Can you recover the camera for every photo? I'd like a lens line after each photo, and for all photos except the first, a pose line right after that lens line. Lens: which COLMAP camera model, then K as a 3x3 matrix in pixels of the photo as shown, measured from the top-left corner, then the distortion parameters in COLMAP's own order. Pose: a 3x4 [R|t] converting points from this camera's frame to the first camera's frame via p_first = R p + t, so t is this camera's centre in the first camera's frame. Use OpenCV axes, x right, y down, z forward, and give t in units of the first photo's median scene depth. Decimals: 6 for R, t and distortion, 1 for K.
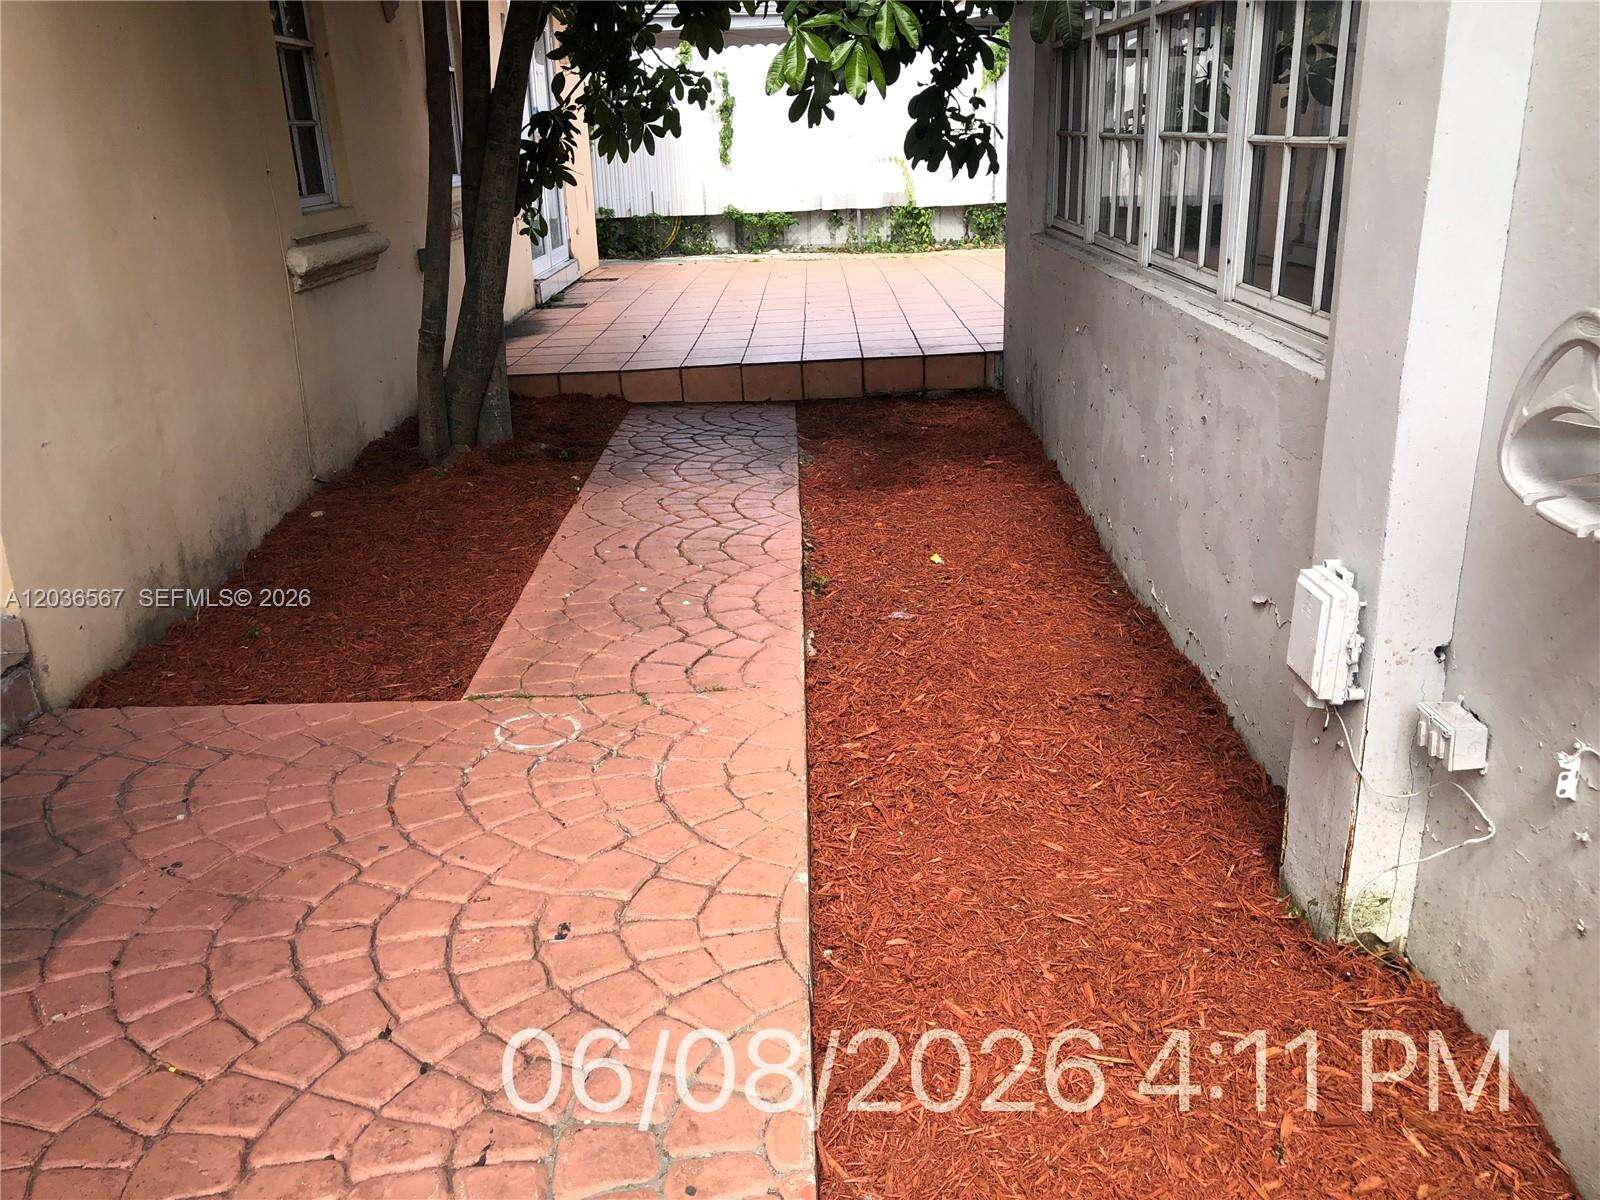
lens RADIAL K [[1311.0, 0, 802.2], [0, 1311.0, 581.8], [0, 0, 1]] dist [0.014462, -0.001266]
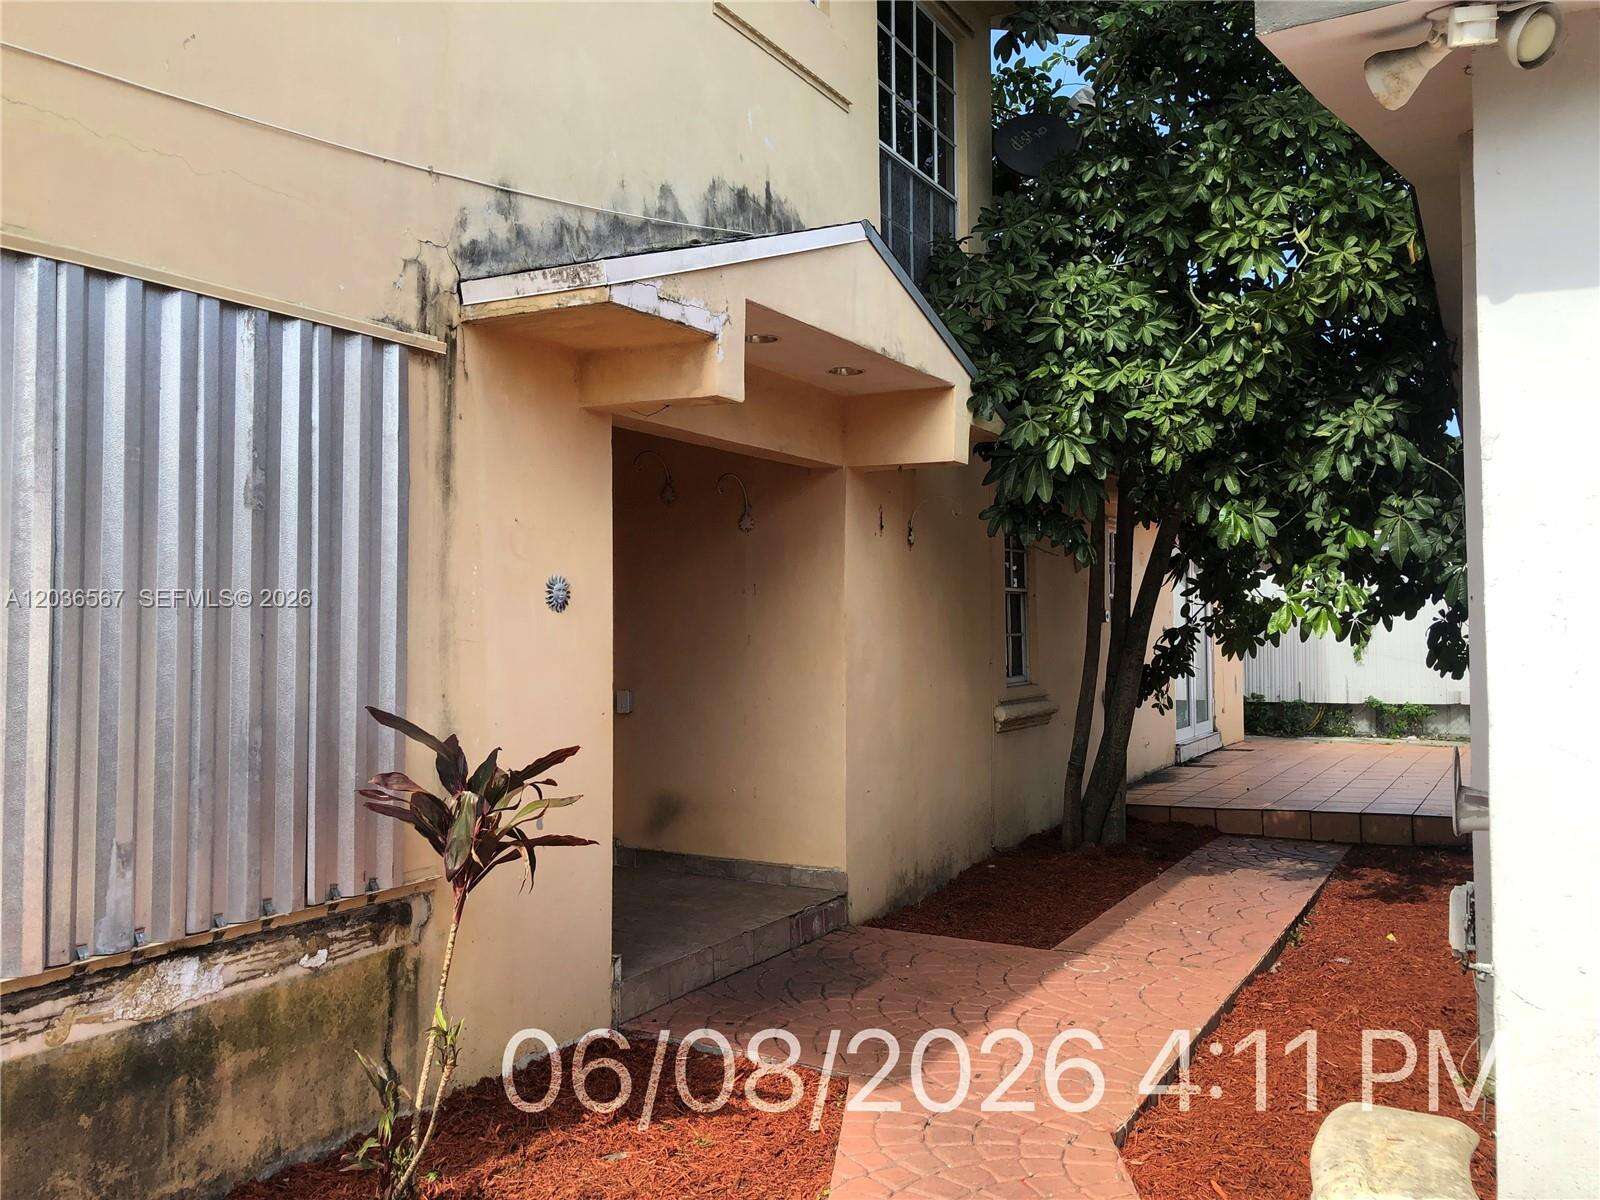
lens RADIAL K [[1311.0, 0, 802.2], [0, 1311.0, 581.8], [0, 0, 1]] dist [0.014462, -0.001266]
pose [[0.869476, 0.005863, -0.493941, 0.180769], [-0.178081, 0.936412, -0.302357, 0.121320], [0.460759, 0.350854, 0.815232, -0.440549]]
